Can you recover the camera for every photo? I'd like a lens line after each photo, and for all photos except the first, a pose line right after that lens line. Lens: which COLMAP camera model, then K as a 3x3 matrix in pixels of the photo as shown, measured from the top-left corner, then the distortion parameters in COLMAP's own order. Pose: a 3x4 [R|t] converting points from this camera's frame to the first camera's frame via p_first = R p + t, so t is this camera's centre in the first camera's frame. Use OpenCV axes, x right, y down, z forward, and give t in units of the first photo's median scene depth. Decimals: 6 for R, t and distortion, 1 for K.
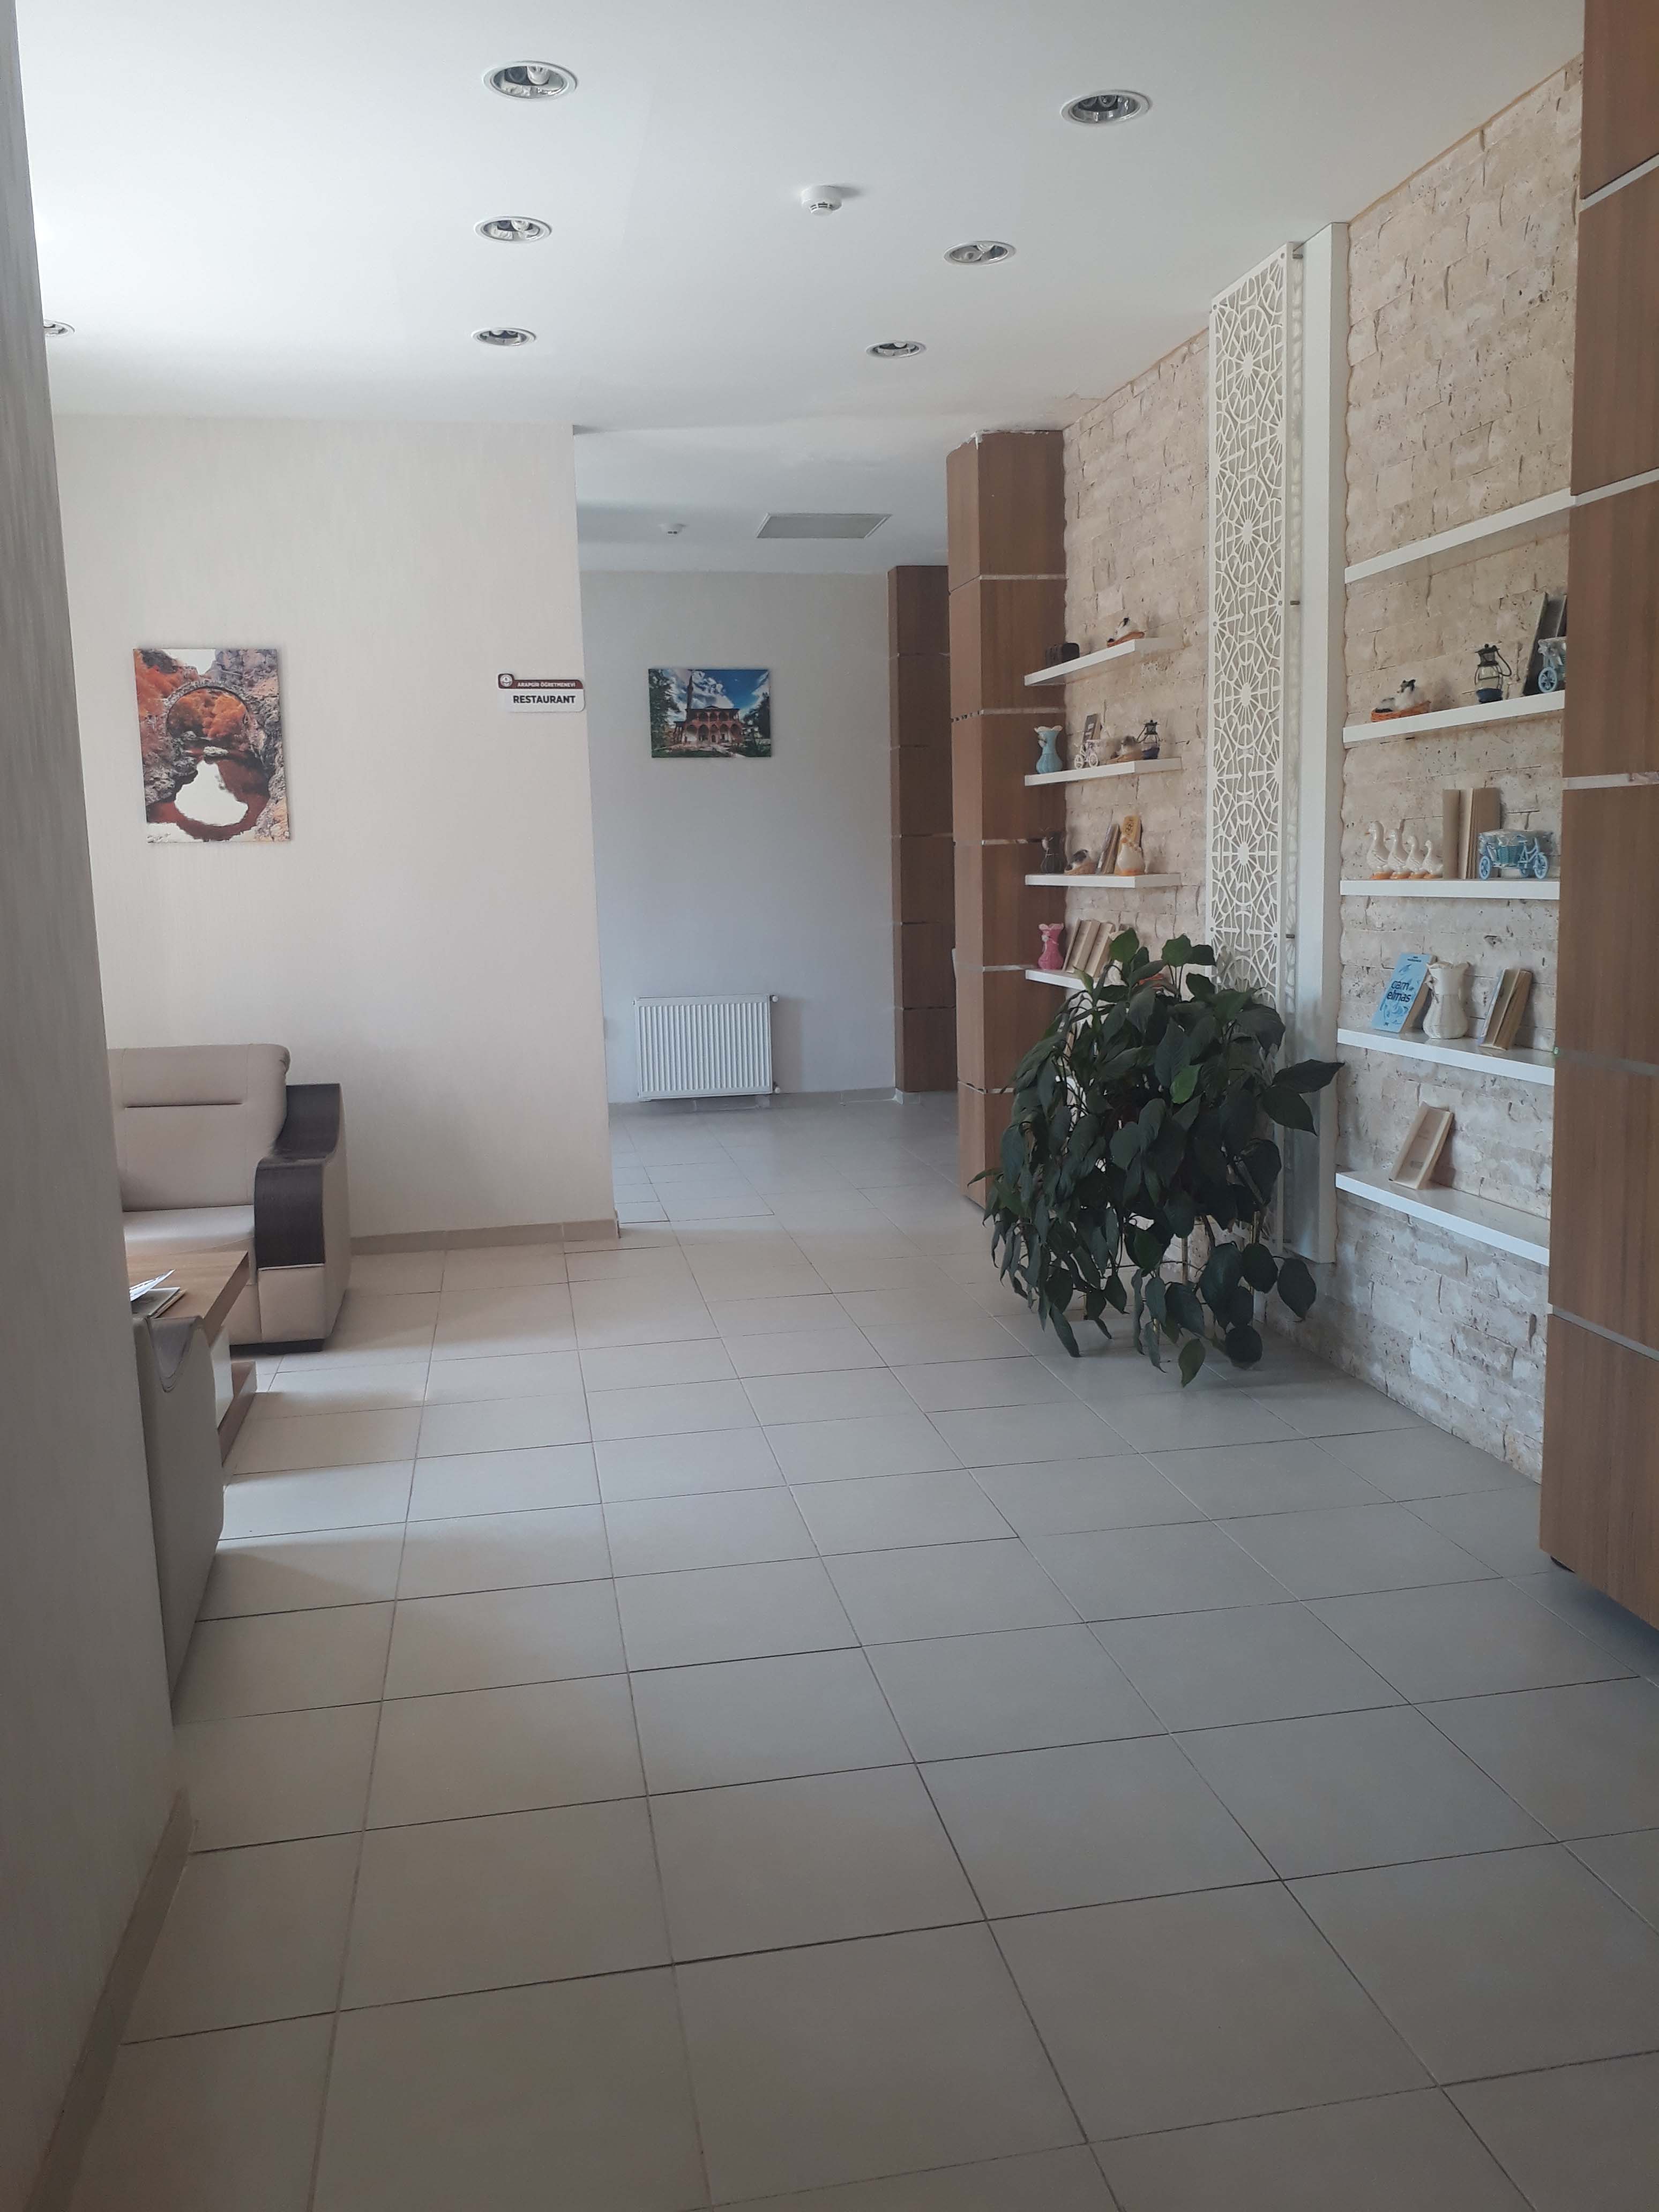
lens RADIAL K [[1709.0, 0, 833.6], [0, 1709.0, 1117.2], [0, 0, 1]] dist [0.121572, -0.222655]
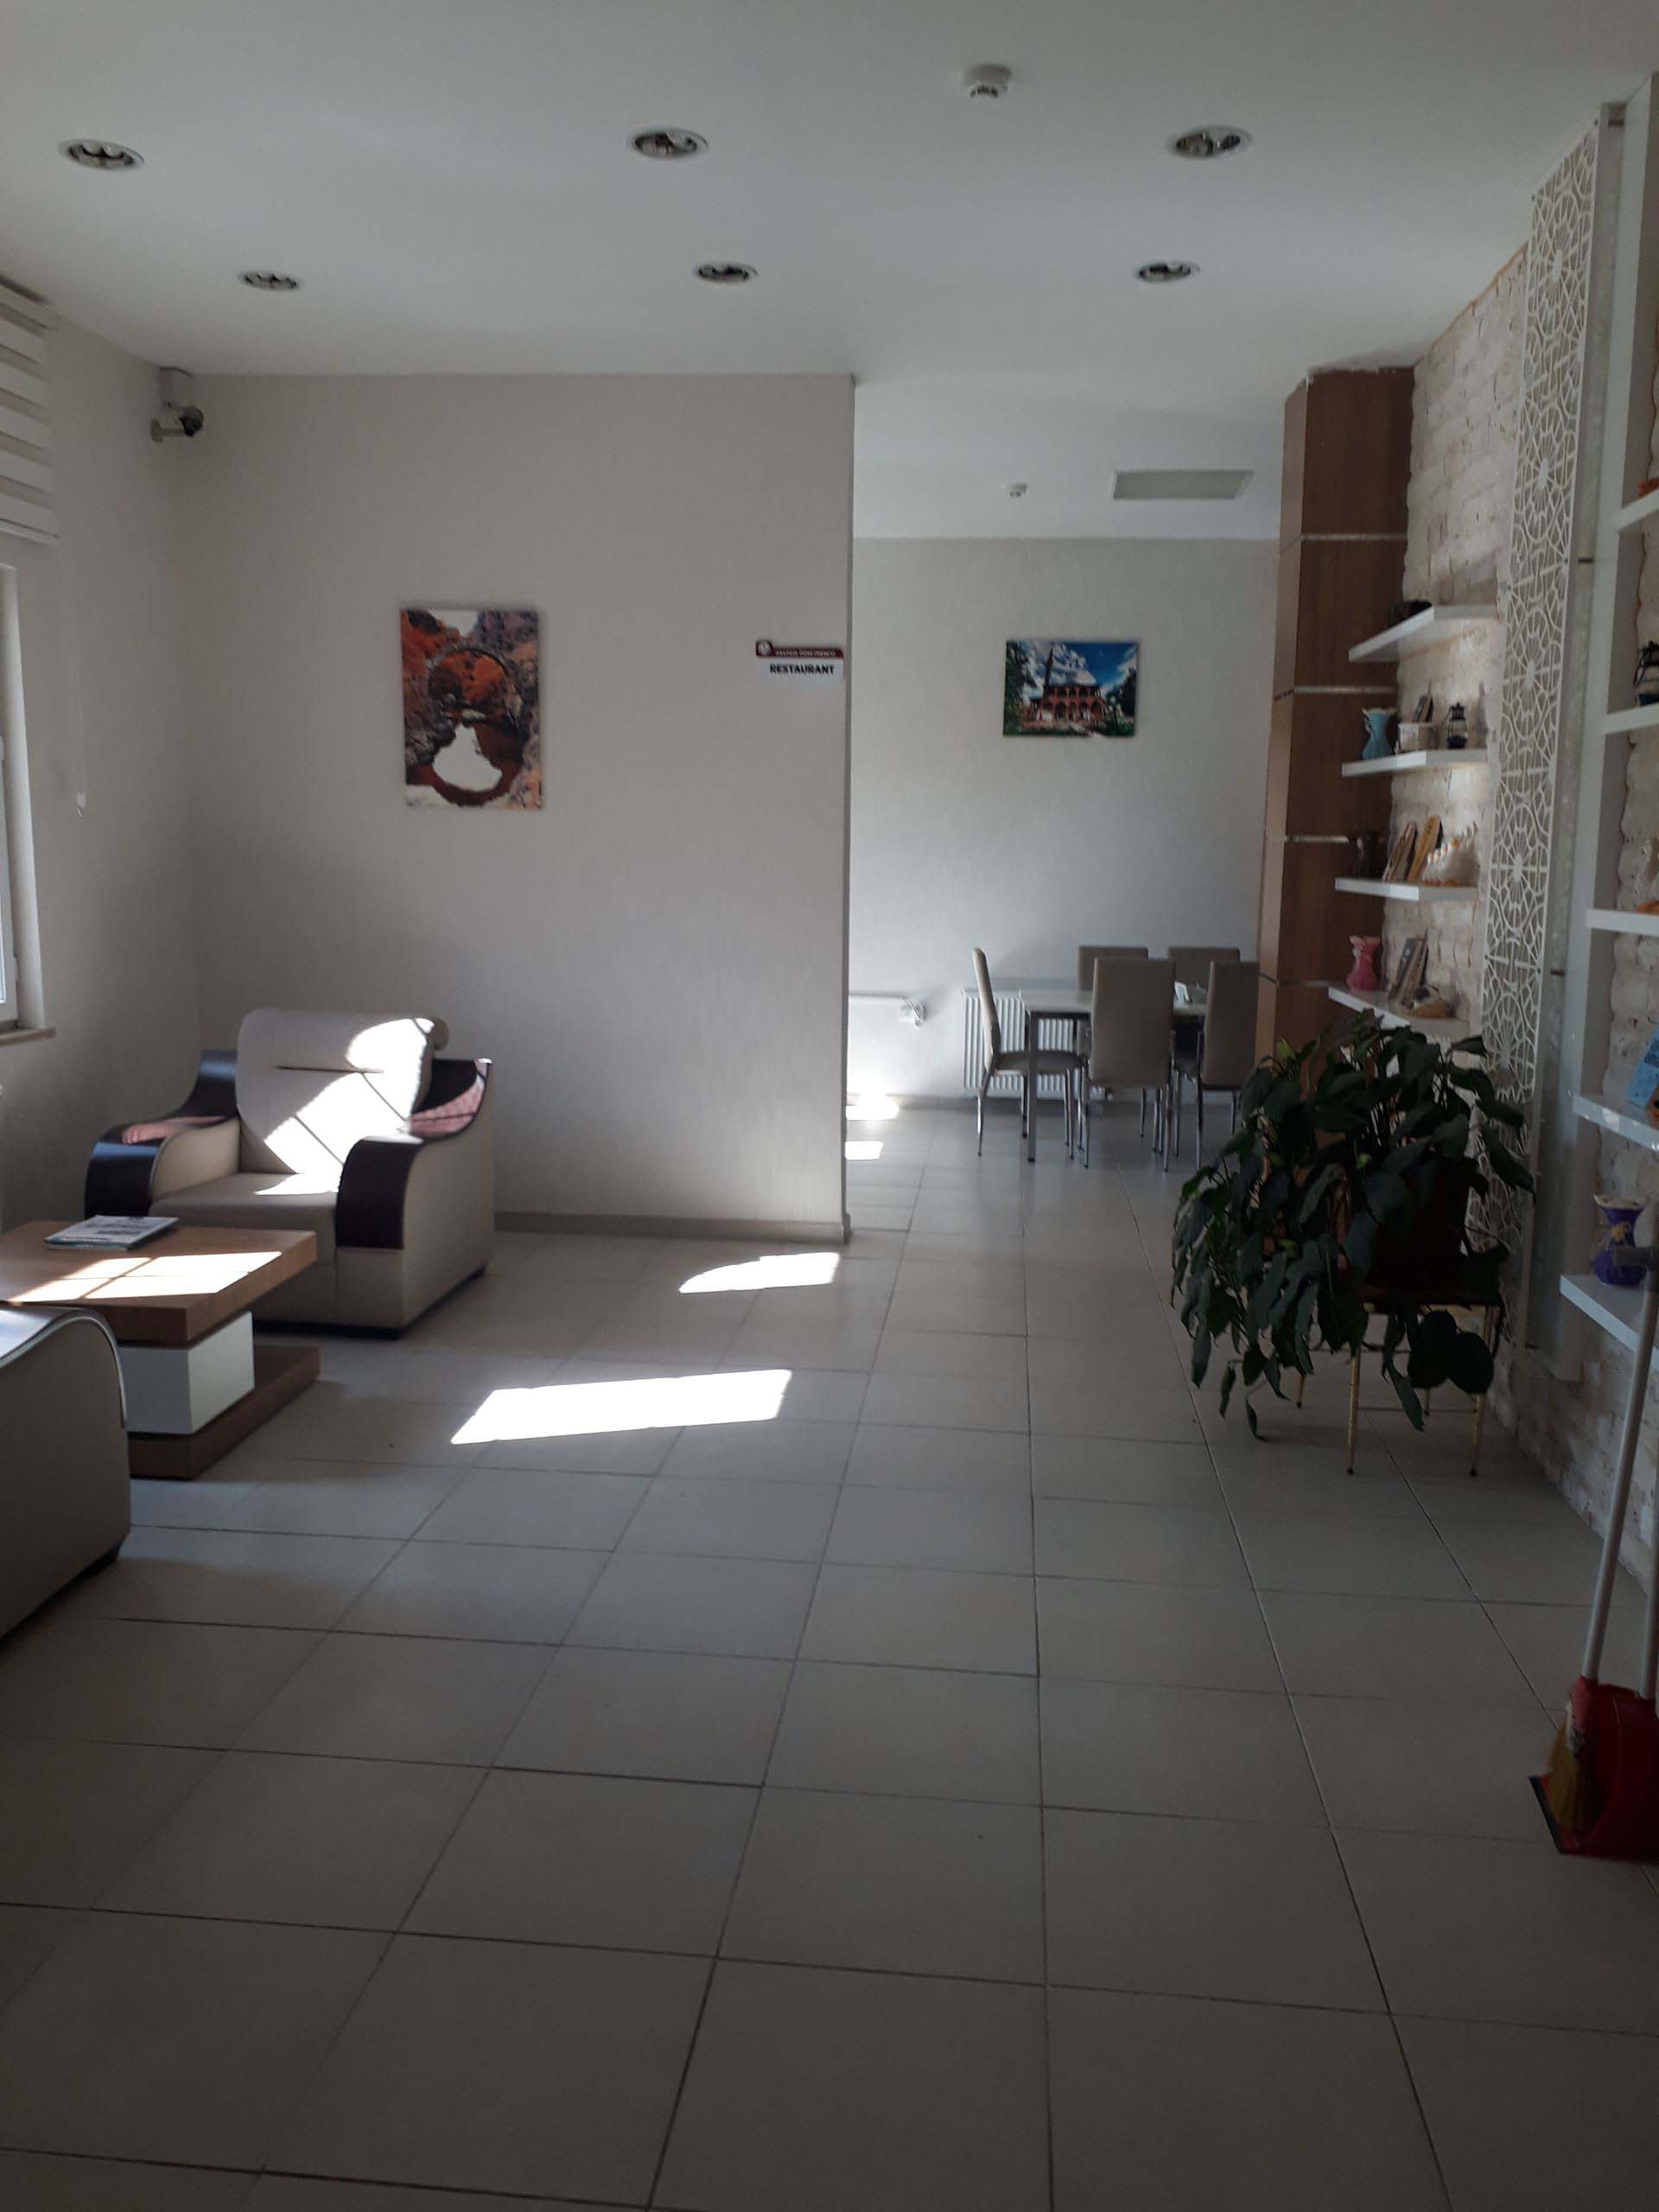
lens RADIAL K [[1743.5, 0, 897.6], [0, 1743.5, 1065.4], [0, 0, 1]] dist [0.132519, -0.108268]
pose [[0.966640, 0.075526, -0.244752, 0.134245], [-0.080591, 0.996689, -0.010733, -0.021918], [0.243131, 0.030100, 0.969526, 0.095289]]
